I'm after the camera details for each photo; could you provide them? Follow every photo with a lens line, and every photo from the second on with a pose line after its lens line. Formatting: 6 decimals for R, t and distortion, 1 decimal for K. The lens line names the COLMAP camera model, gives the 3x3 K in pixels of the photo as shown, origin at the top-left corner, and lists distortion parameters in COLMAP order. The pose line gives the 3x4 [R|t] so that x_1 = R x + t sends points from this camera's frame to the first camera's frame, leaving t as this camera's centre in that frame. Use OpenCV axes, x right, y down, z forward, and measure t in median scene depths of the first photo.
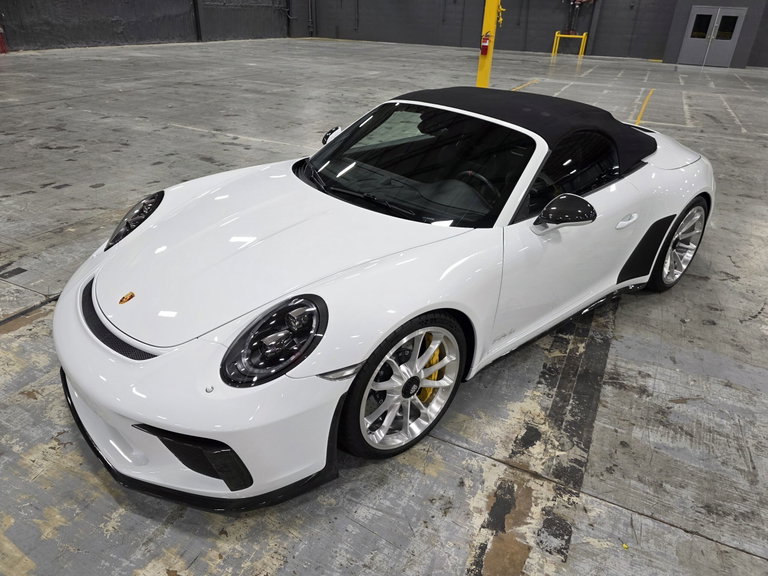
lens RADIAL K [[515.5, 0, 387.8], [0, 515.5, 290.0], [0, 0, 1]] dist [0.045218, -0.042136]
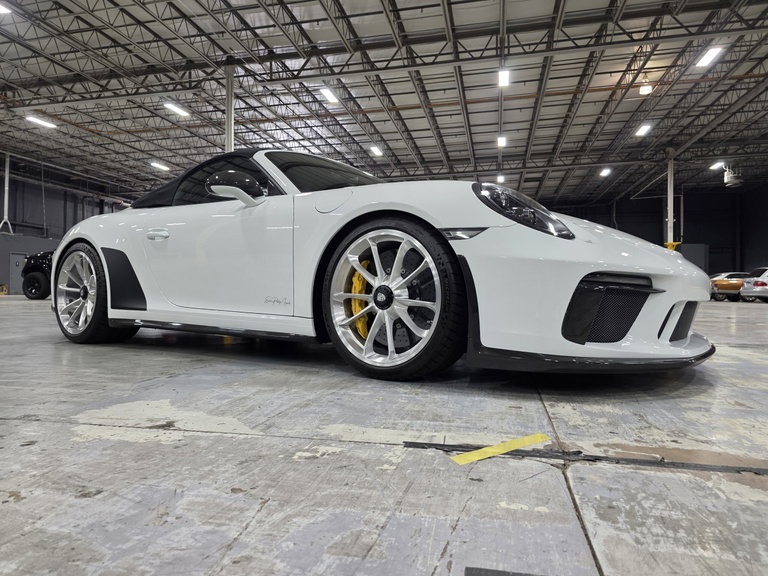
lens RADIAL K [[518.0, 0, 379.1], [0, 518.0, 288.2], [0, 0, 1]] dist [0.059623, -0.061330]
pose [[-0.218845, -0.034937, 0.975134, -1.351938], [0.449833, 0.883214, 0.132598, -0.261281], [-0.865885, 0.467666, -0.177572, 1.581354]]
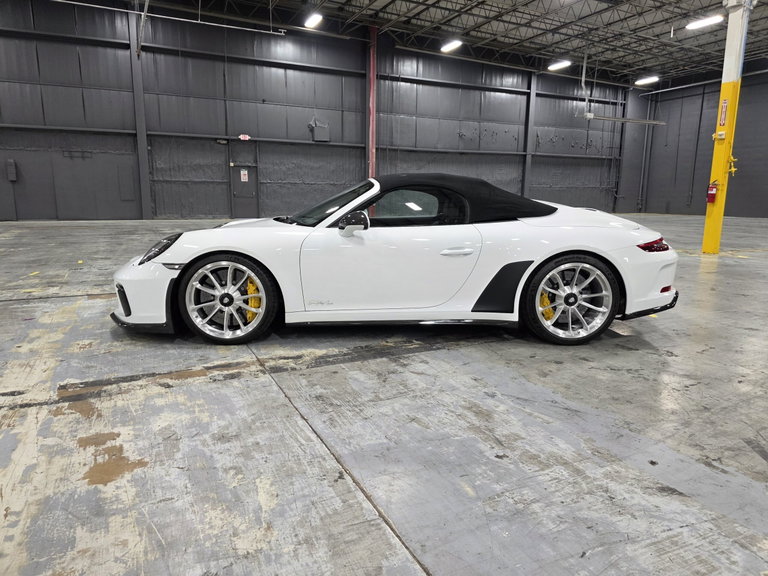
lens RADIAL K [[514.9, 0, 390.5], [0, 514.9, 289.7], [0, 0, 1]] dist [0.071561, -0.073531]
pose [[0.788905, 0.082084, -0.609009, 1.423040], [-0.273979, 0.934071, -0.229014, 0.373907], [0.550059, 0.347526, 0.759382, -0.035703]]
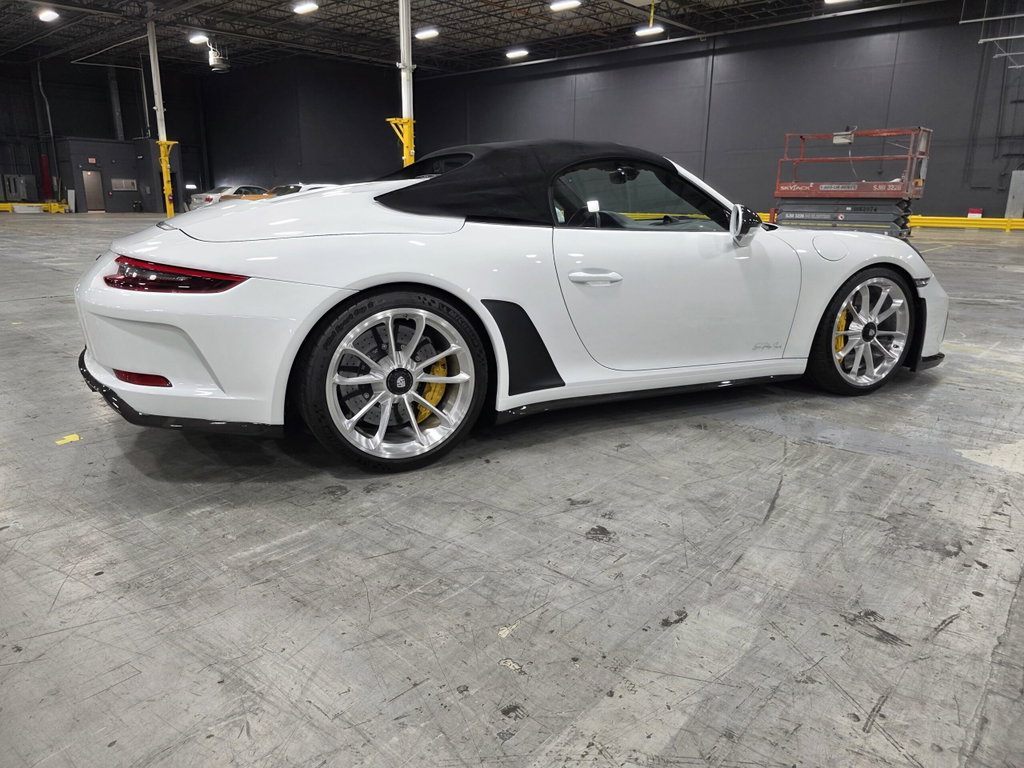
lens RADIAL K [[684.9, 0, 488.3], [0, 684.9, 382.4], [0, 0, 1]] dist [0.048368, -0.047393]
pose [[-0.955704, -0.119174, 0.269122, -0.082268], [0.099272, 0.730262, 0.675915, -1.163265], [-0.277082, 0.672692, -0.686084, 2.783535]]
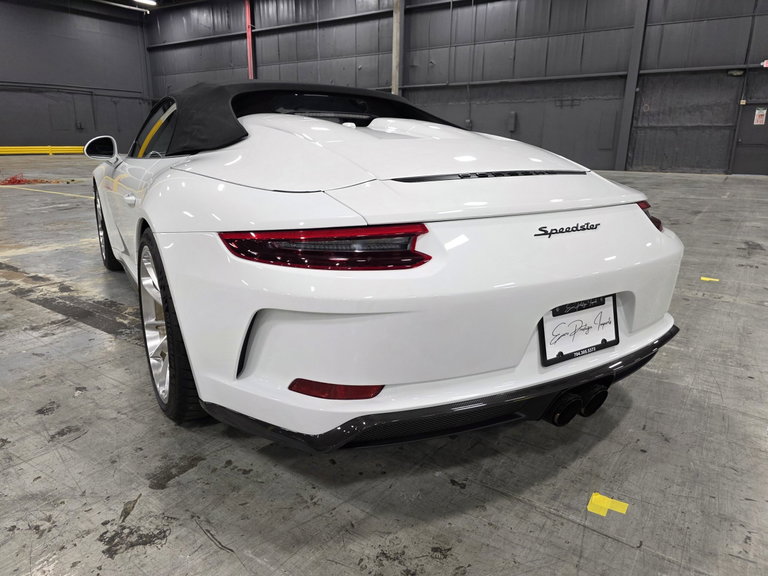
lens RADIAL K [[525.1, 0, 379.3], [0, 525.1, 283.4], [0, 0, 1]] dist [0.047719, -0.051351]
pose [[-0.164528, 0.219774, -0.961577, 1.591581], [-0.483612, 0.831675, 0.272831, -0.571290], [0.859680, 0.509918, -0.030548, 1.839178]]
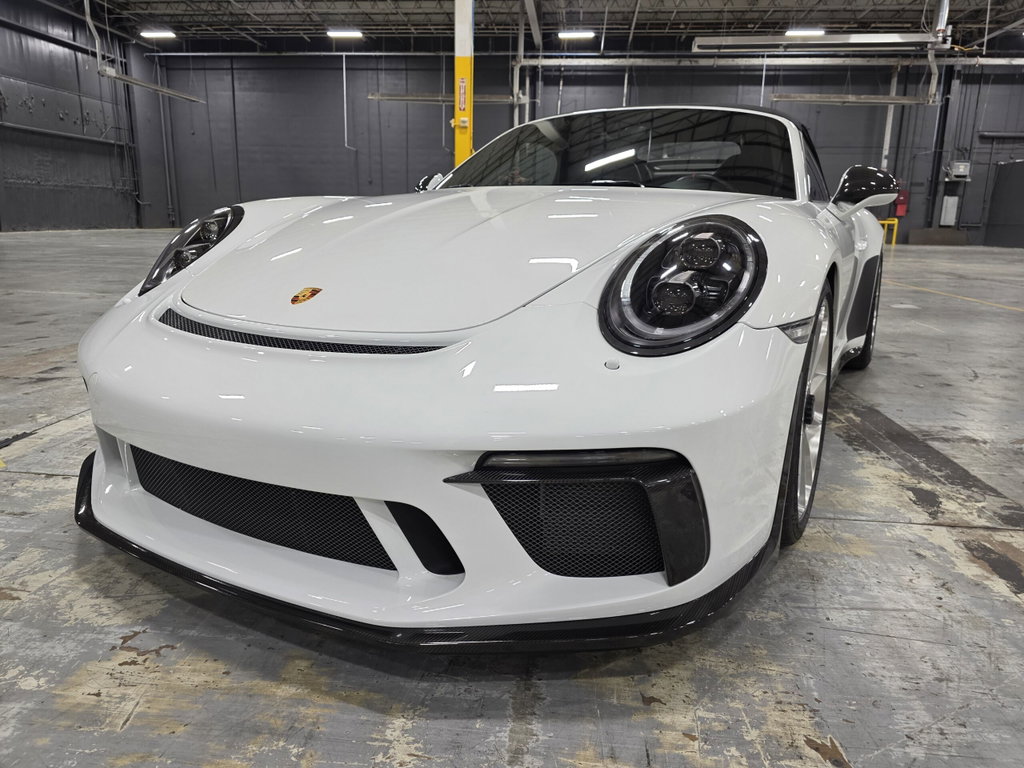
lens RADIAL K [[690.3, 0, 520.2], [0, 690.3, 371.6], [0, 0, 1]] dist [0.044629, -0.045232]
pose [[0.937709, -0.094117, 0.334430, -0.491220], [0.179027, 0.955863, -0.232971, 0.254240], [-0.297743, 0.278331, 0.913171, 0.320285]]
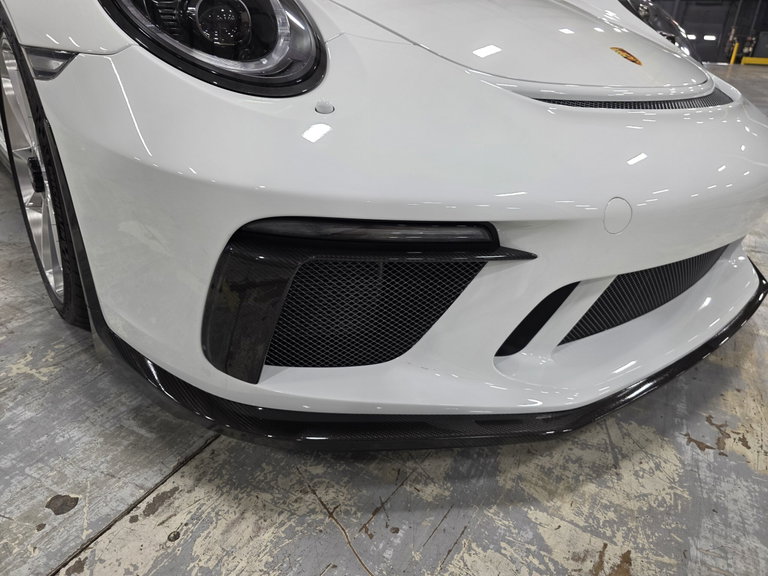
lens RADIAL K [[521.8, 0, 372.0], [0, 521.8, 279.1], [0, 0, 1]] dist [0.037499, -0.043328]
pose [[0.042715, -0.448242, 0.892891, -0.929928], [0.444607, 0.808864, 0.384790, -0.094857], [-0.894707, 0.380549, 0.233842, 1.068735]]
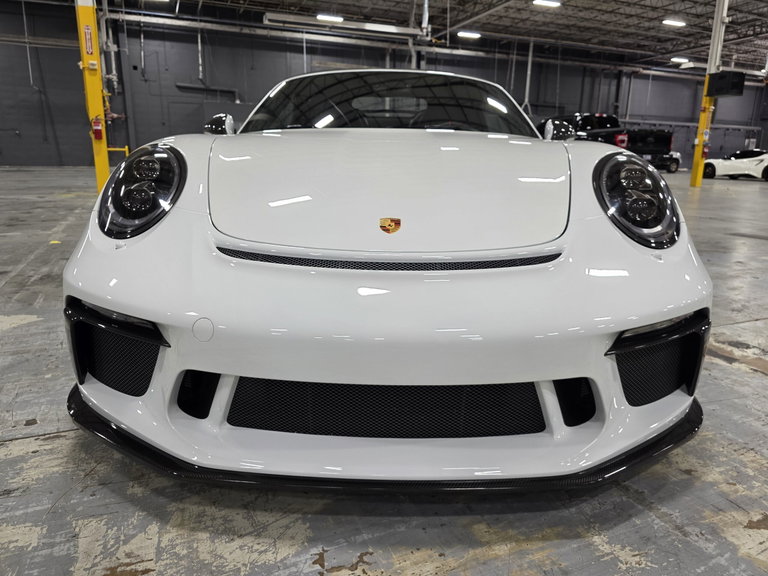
lens RADIAL K [[519.1, 0, 386.5], [0, 519.1, 283.1], [0, 0, 1]] dist [0.037853, -0.038609]
pose [[0.659696, -0.205609, 0.722860, -0.853601], [0.365954, 0.927995, -0.070019, 0.105338], [-0.656414, 0.310725, 0.687438, 0.572515]]
